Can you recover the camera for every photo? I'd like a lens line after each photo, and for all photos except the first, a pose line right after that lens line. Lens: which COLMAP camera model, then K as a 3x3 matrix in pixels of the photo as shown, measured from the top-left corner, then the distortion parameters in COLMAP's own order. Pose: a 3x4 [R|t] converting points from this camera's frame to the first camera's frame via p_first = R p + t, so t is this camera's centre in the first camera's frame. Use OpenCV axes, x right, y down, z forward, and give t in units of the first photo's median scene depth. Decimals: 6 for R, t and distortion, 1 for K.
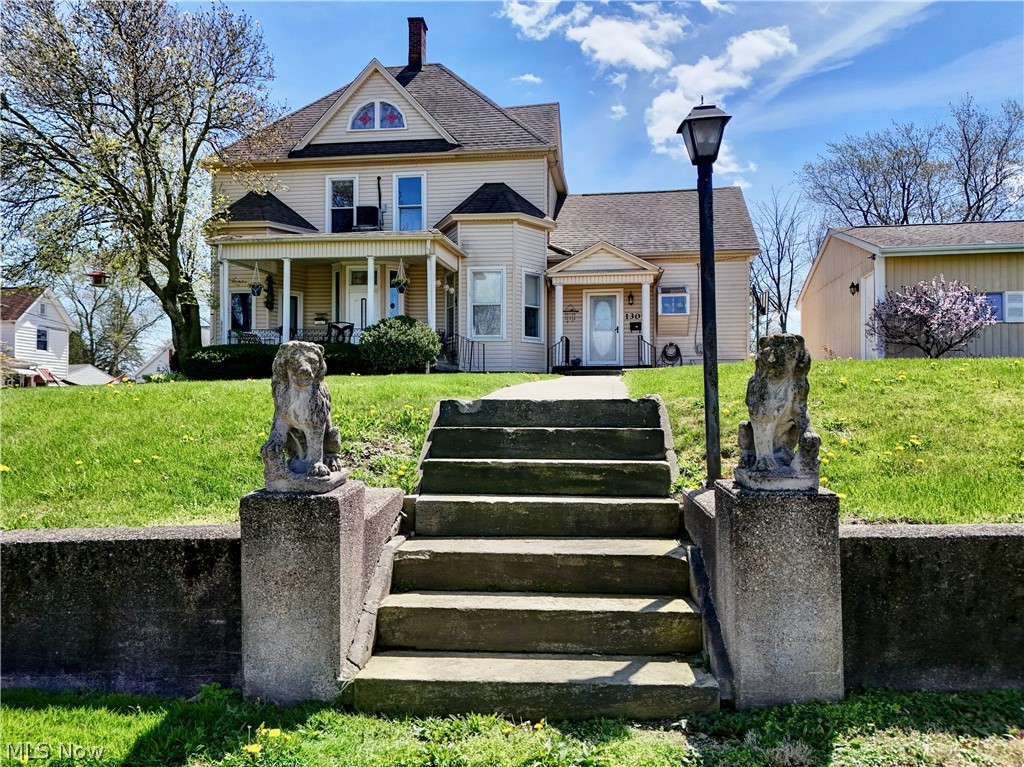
lens RADIAL K [[755.8, 0, 515.5], [0, 755.8, 405.2], [0, 0, 1]] dist [0.083840, -0.006723]
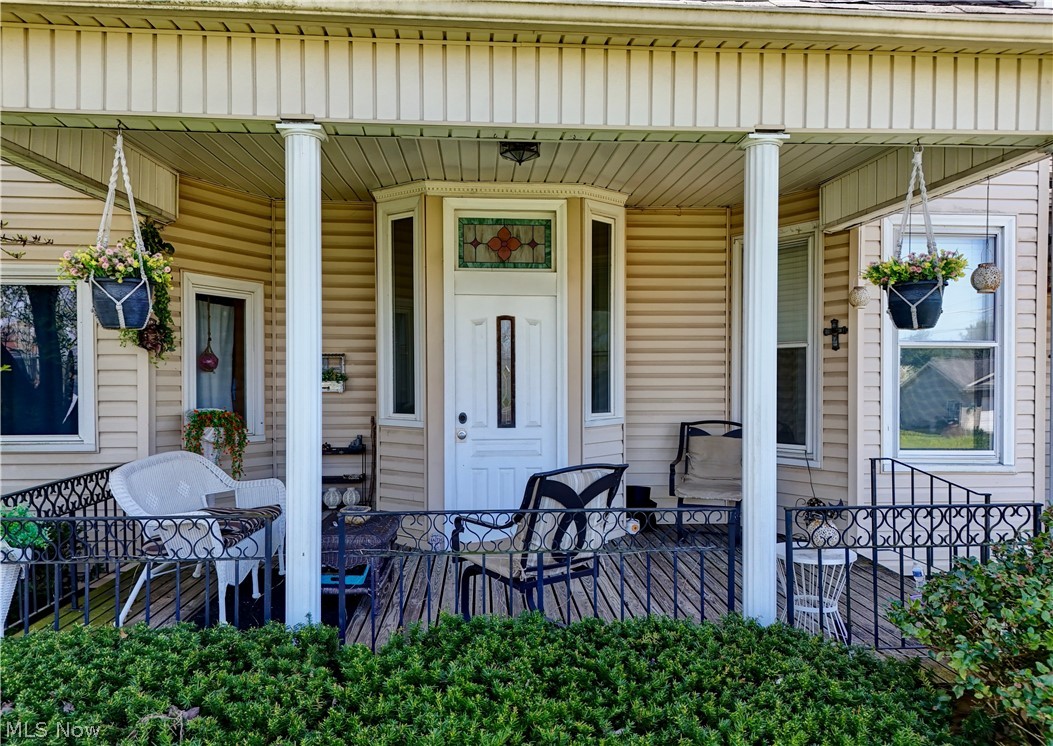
lens RADIAL K [[751.5, 0, 526.5], [0, 751.5, 373.0], [0, 0, 1]] dist [0.002973, 0.000851]
pose [[0.977376, -0.003539, 0.211479, -0.282794], [0.004780, 0.999974, -0.005356, -0.130814], [-0.211455, 0.006246, 0.977368, 0.809358]]
